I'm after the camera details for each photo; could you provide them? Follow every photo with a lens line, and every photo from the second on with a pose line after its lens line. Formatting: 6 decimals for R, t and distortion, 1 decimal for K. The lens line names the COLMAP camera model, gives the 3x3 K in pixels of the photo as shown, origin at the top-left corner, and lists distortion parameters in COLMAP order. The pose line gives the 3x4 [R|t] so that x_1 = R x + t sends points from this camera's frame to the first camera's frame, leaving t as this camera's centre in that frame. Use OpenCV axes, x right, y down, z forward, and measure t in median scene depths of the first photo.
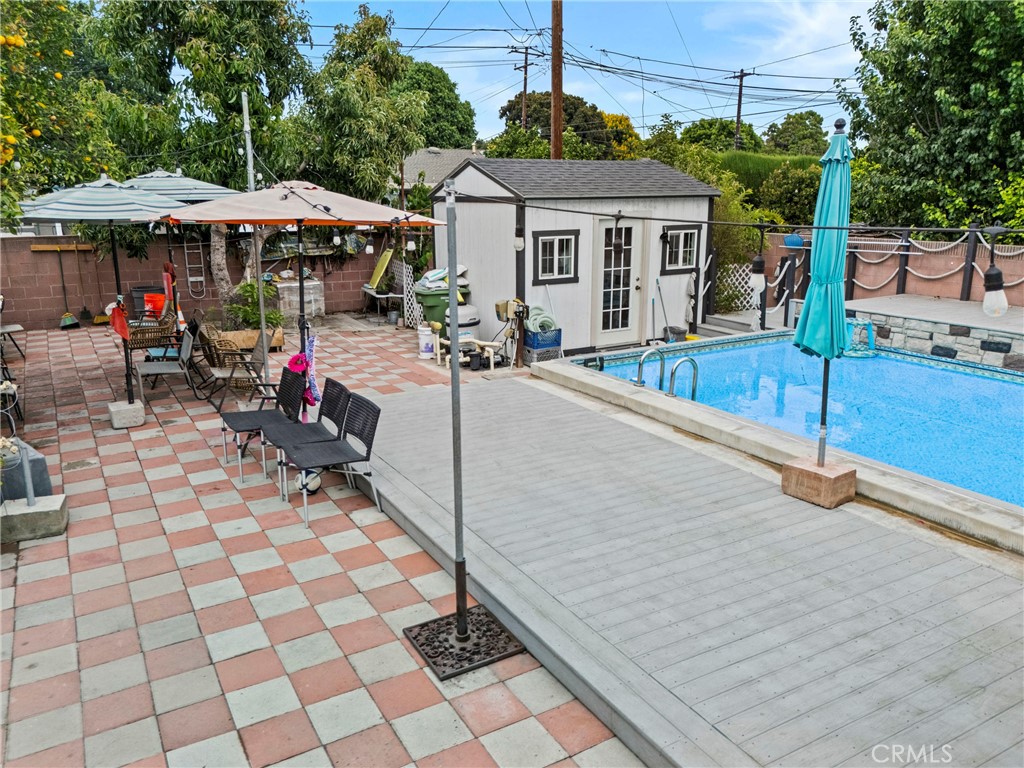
lens RADIAL K [[770.6, 0, 505.7], [0, 770.6, 386.1], [0, 0, 1]] dist [0.053720, -0.041730]
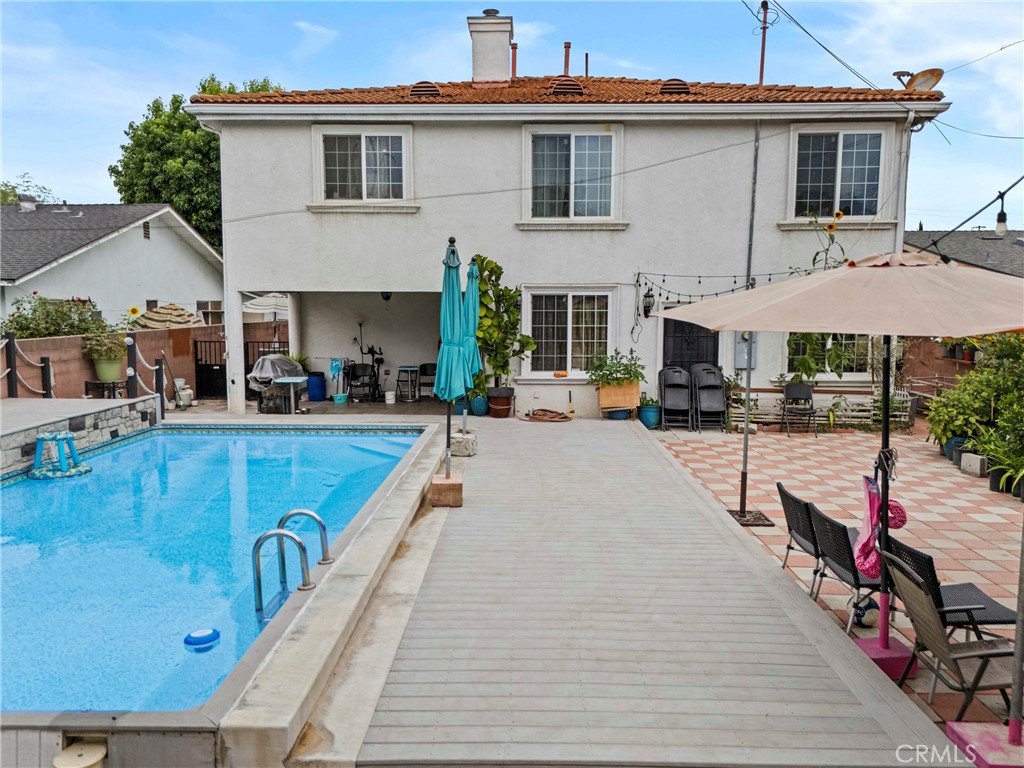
lens RADIAL K [[770.6, 0, 506.8], [0, 770.6, 385.8], [0, 0, 1]] dist [0.053720, -0.041730]
pose [[-0.856487, -0.049644, 0.513775, -0.195145], [0.127731, 0.944021, 0.304152, -0.233037], [-0.500114, 0.326127, -0.802201, 1.011693]]
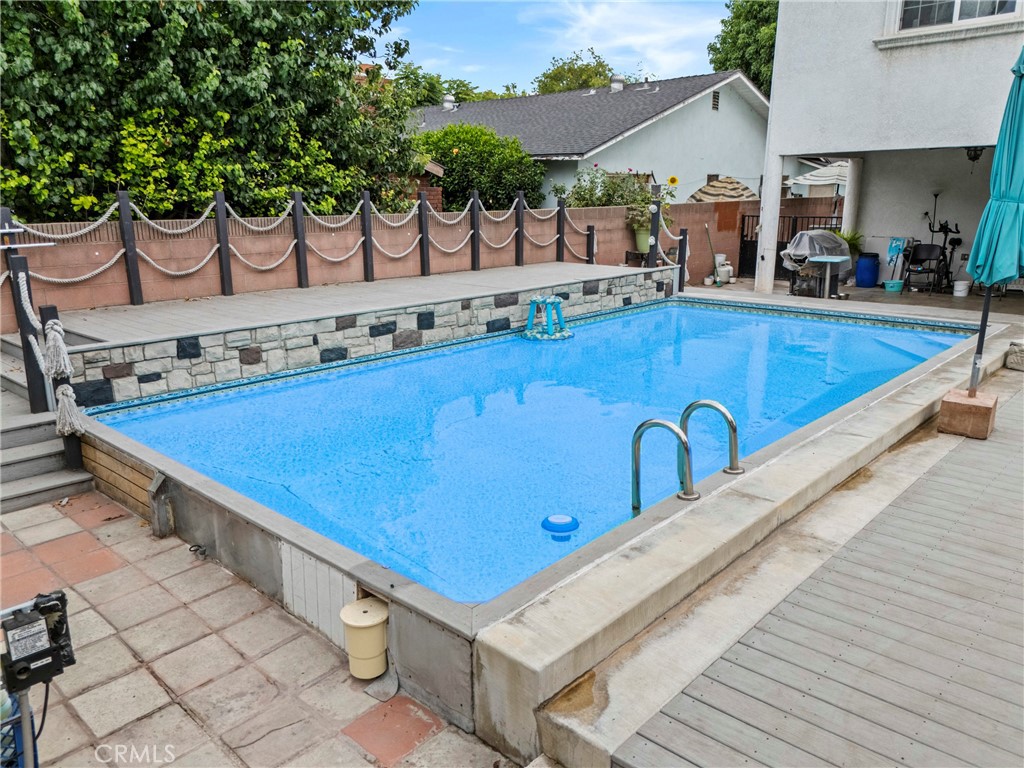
lens RADIAL K [[770.6, 0, 512.0], [0, 770.6, 381.9], [0, 0, 1]] dist [0.053720, -0.041730]
pose [[-0.306393, -0.220605, 0.925989, -0.163237], [0.238194, 0.924060, 0.298960, -0.175107], [-0.921622, 0.312165, -0.230579, 0.886827]]
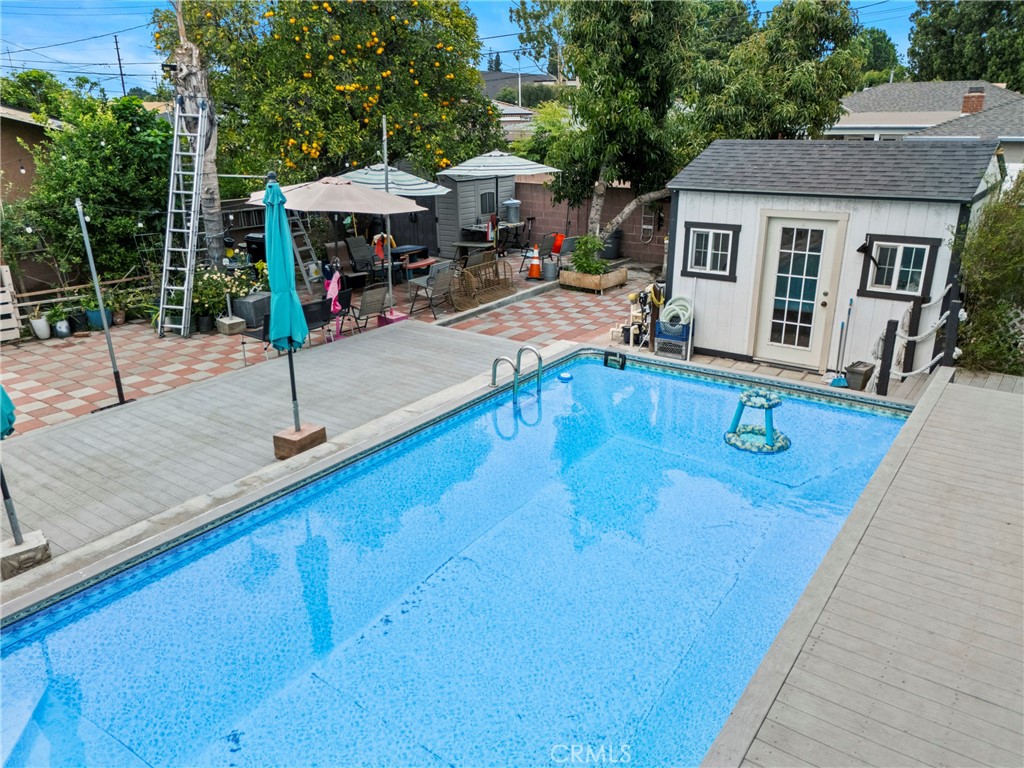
lens RADIAL K [[770.6, 0, 511.1], [0, 770.6, 386.1], [0, 0, 1]] dist [0.053720, -0.041730]
pose [[0.415603, 0.308973, -0.855459, 0.842549], [-0.218185, 0.946938, 0.236014, -0.182889], [0.882989, 0.088560, 0.460964, 0.357807]]
